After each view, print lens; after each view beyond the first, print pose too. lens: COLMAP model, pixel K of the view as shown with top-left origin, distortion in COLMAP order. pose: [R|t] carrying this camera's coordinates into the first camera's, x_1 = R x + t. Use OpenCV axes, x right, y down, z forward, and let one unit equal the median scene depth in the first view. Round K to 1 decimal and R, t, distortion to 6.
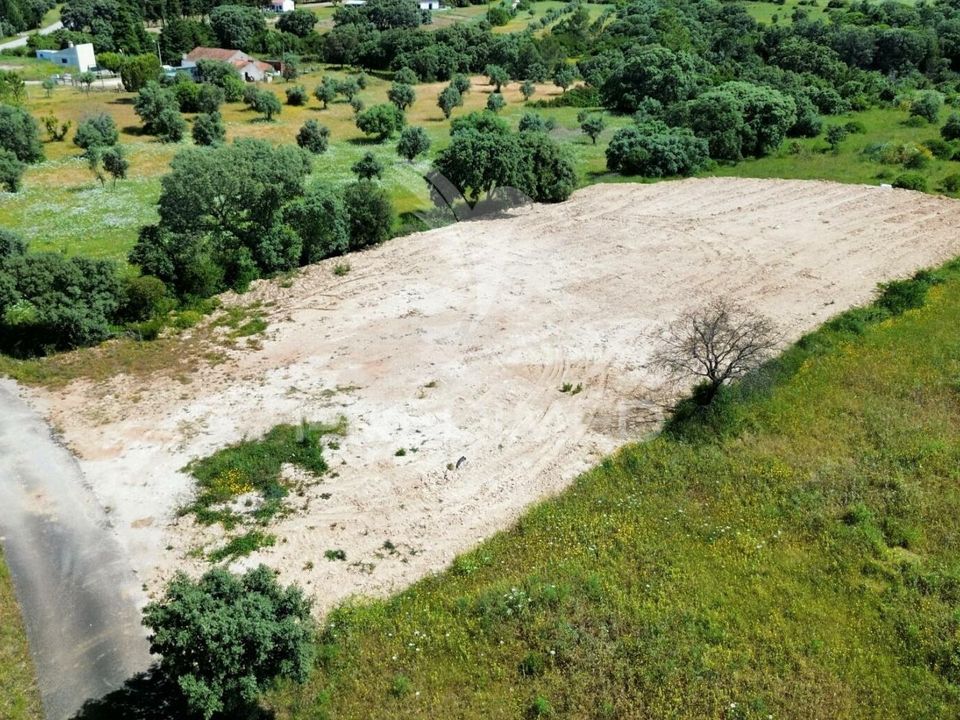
lens RADIAL K [[916.6, 0, 480.0], [0, 916.6, 360.0], [0, 0, 1]] dist [0.065028, -0.059931]
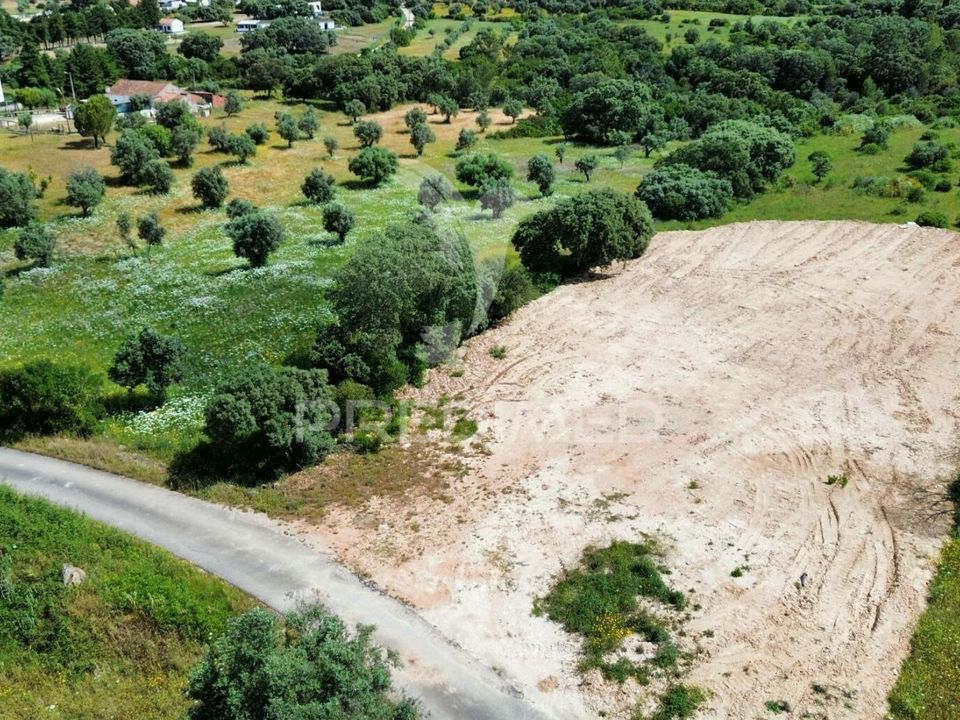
lens RADIAL K [[916.6, 0, 476.9], [0, 916.6, 355.5], [0, 0, 1]] dist [0.108096, -0.181232]
pose [[0.988109, -0.056768, 0.142891, -0.175551], [0.058506, 0.998255, -0.007984, -0.049401], [-0.142188, 0.016249, 0.989706, 0.022614]]
